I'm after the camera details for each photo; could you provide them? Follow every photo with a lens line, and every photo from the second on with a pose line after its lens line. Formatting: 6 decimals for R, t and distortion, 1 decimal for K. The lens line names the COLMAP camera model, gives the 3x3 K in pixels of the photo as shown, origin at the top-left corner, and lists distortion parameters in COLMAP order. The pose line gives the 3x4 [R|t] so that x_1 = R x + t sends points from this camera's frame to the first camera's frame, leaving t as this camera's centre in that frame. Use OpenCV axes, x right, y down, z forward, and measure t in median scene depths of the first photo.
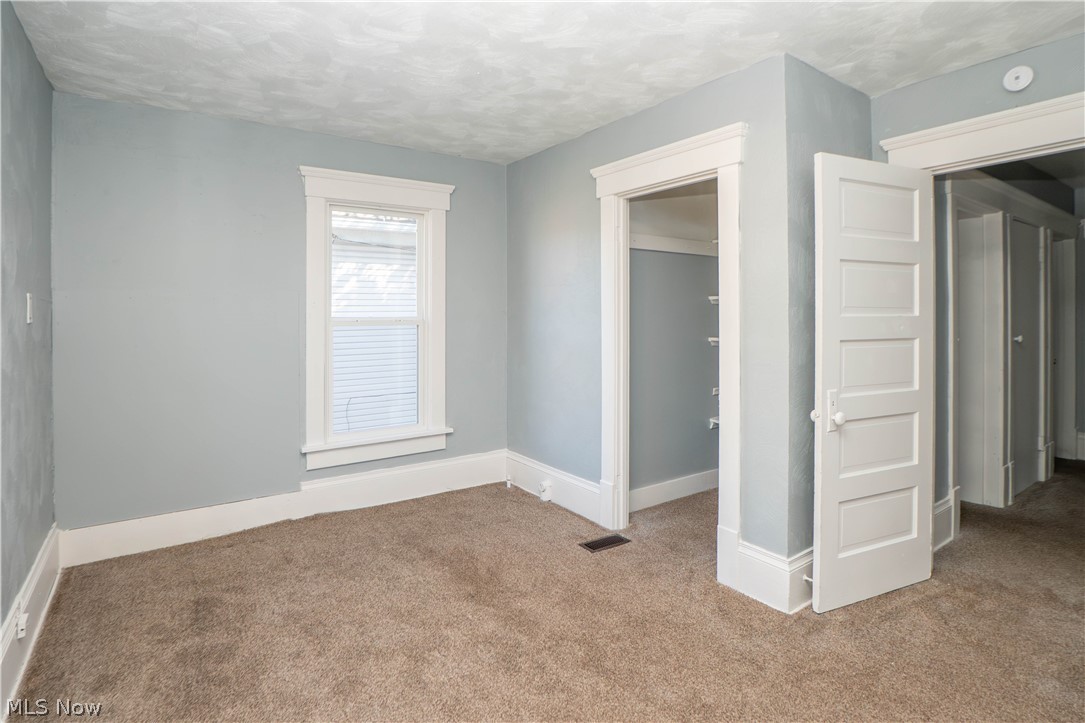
lens RADIAL K [[553.3, 0, 525.4], [0, 553.3, 308.3], [0, 0, 1]] dist [-0.041830, 0.008220]
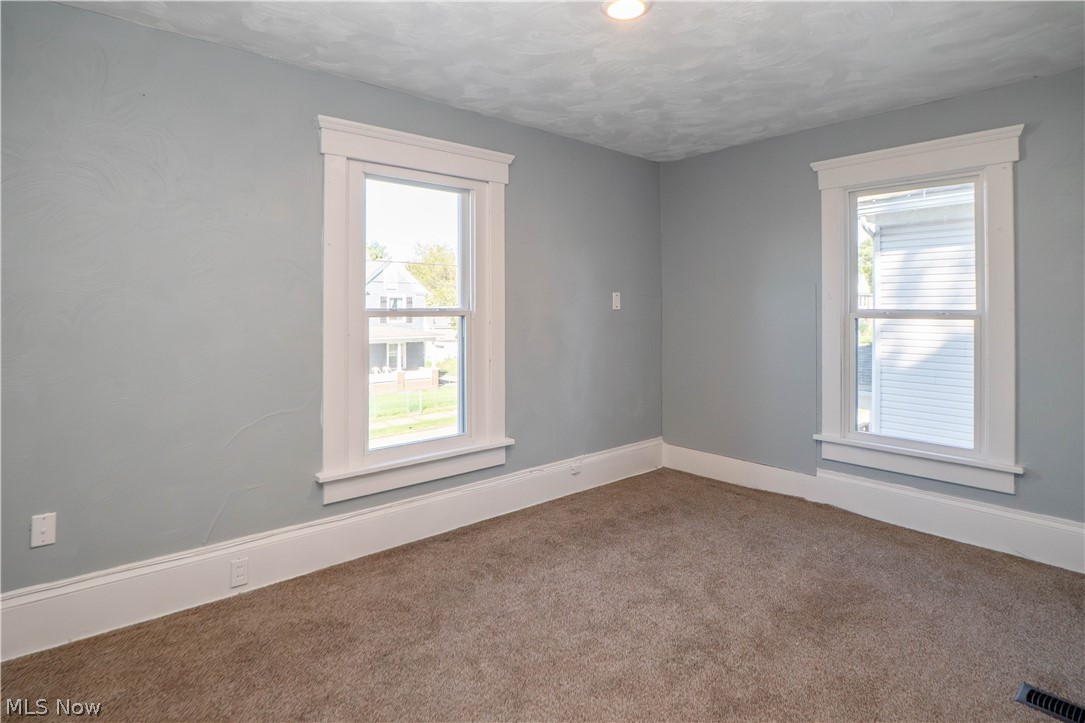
lens RADIAL K [[553.3, 0, 525.4], [0, 553.3, 308.3], [0, 0, 1]] dist [-0.041830, 0.008220]
pose [[0.104949, 0.010685, -0.994420, 0.701893], [0.009293, 0.999888, 0.011725, -0.002955], [0.994434, -0.010472, 0.104838, 0.434411]]
